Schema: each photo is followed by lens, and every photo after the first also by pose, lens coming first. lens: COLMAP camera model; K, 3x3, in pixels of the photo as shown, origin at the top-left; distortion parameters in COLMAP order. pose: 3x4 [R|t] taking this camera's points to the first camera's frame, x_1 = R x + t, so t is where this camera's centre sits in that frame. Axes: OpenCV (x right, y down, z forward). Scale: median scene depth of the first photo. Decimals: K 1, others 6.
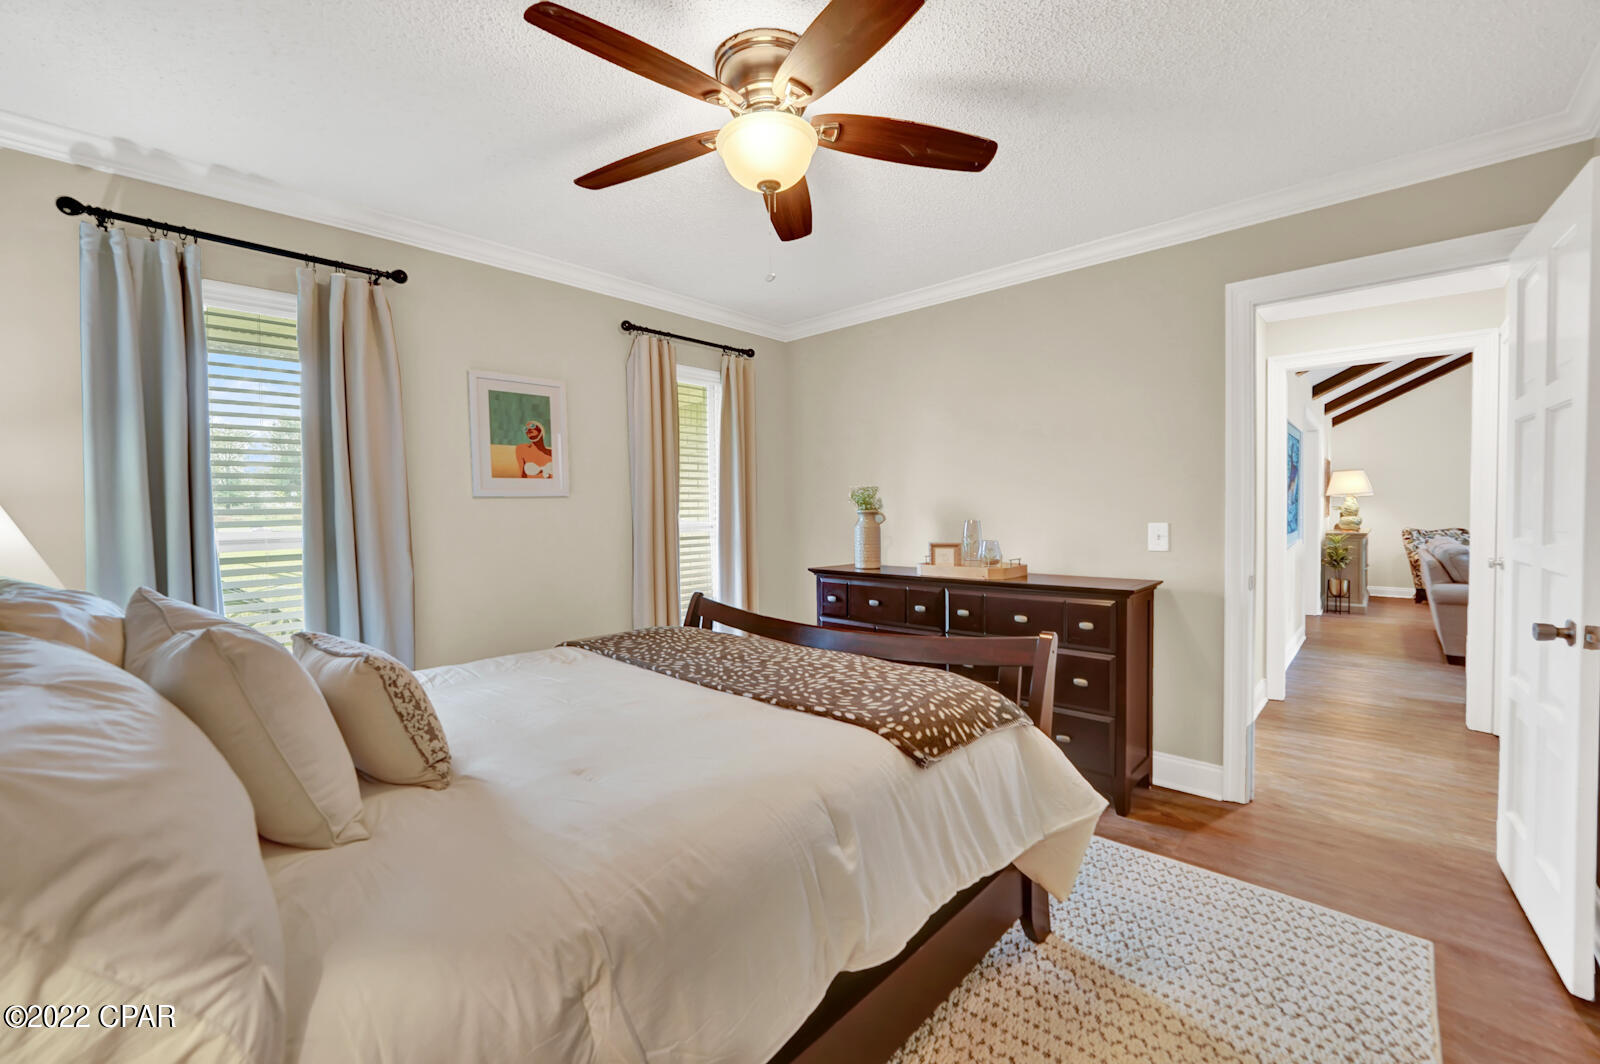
lens RADIAL K [[652.8, 0, 787.0], [0, 652.8, 532.8], [0, 0, 1]] dist [-0.023809, 0.000491]
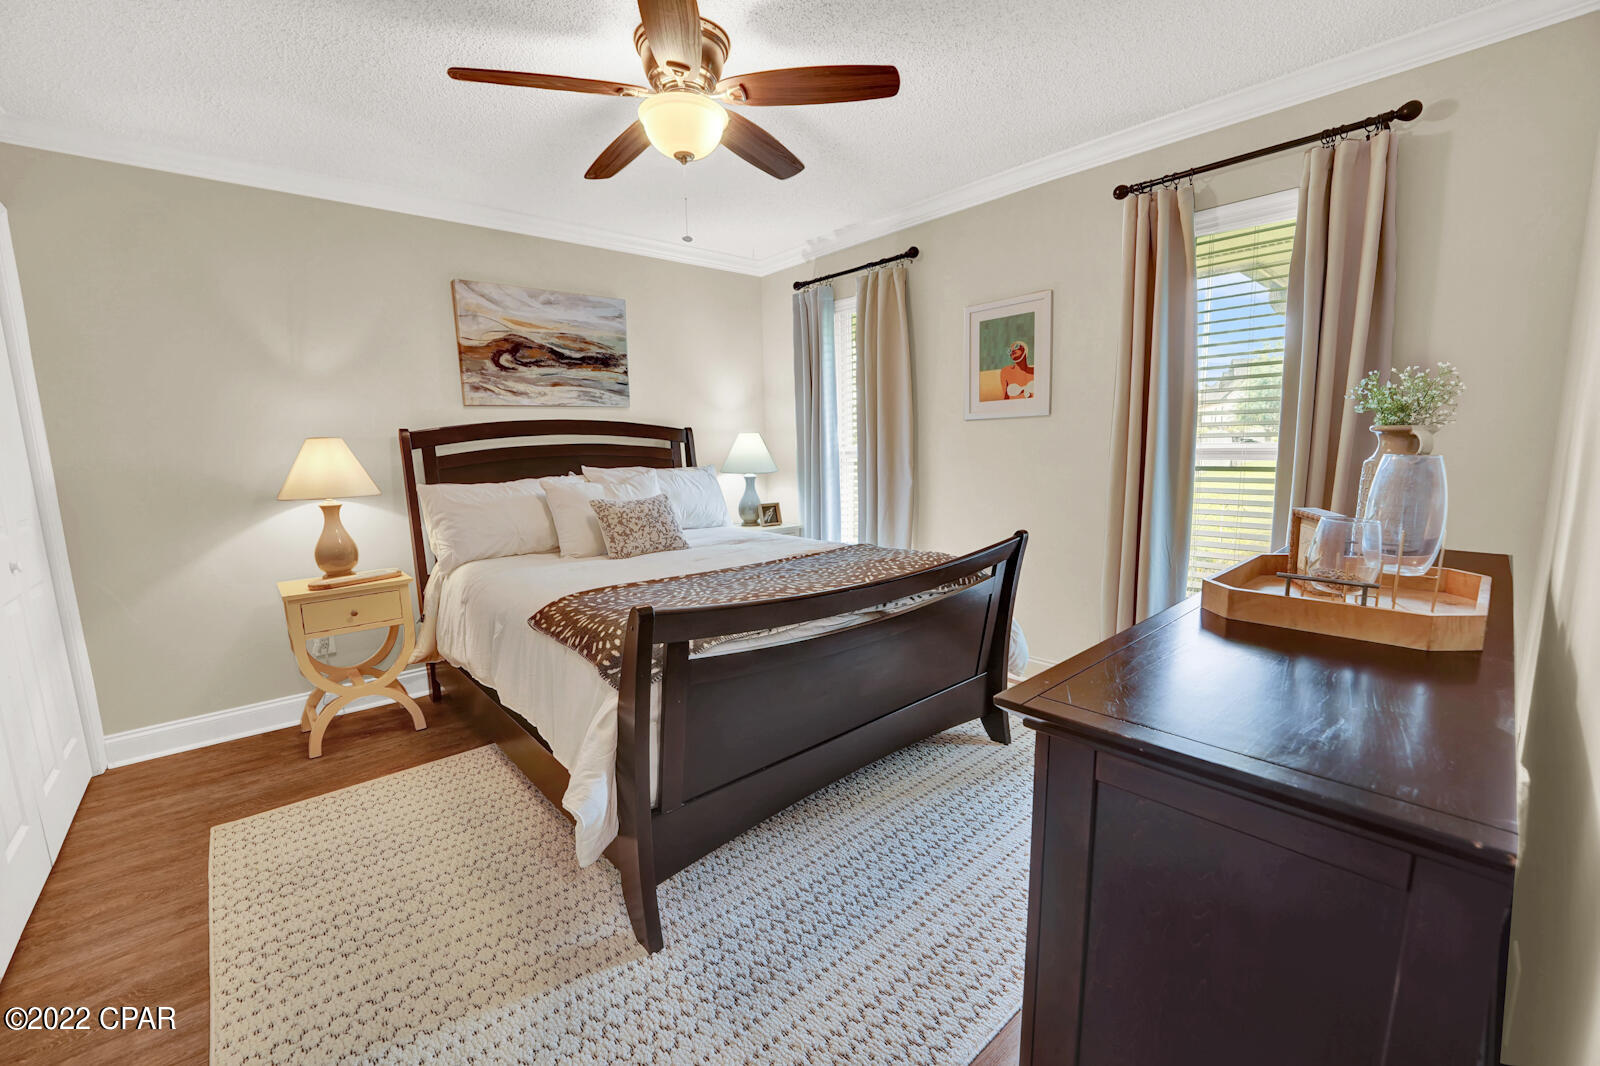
lens RADIAL K [[652.8, 0, 787.0], [0, 652.8, 533.8], [0, 0, 1]] dist [-0.023809, 0.000491]
pose [[-0.097908, 0.156174, -0.982865, 0.706254], [-0.007796, 0.987459, 0.157681, -0.034647], [0.995165, 0.023100, -0.095463, 0.775243]]
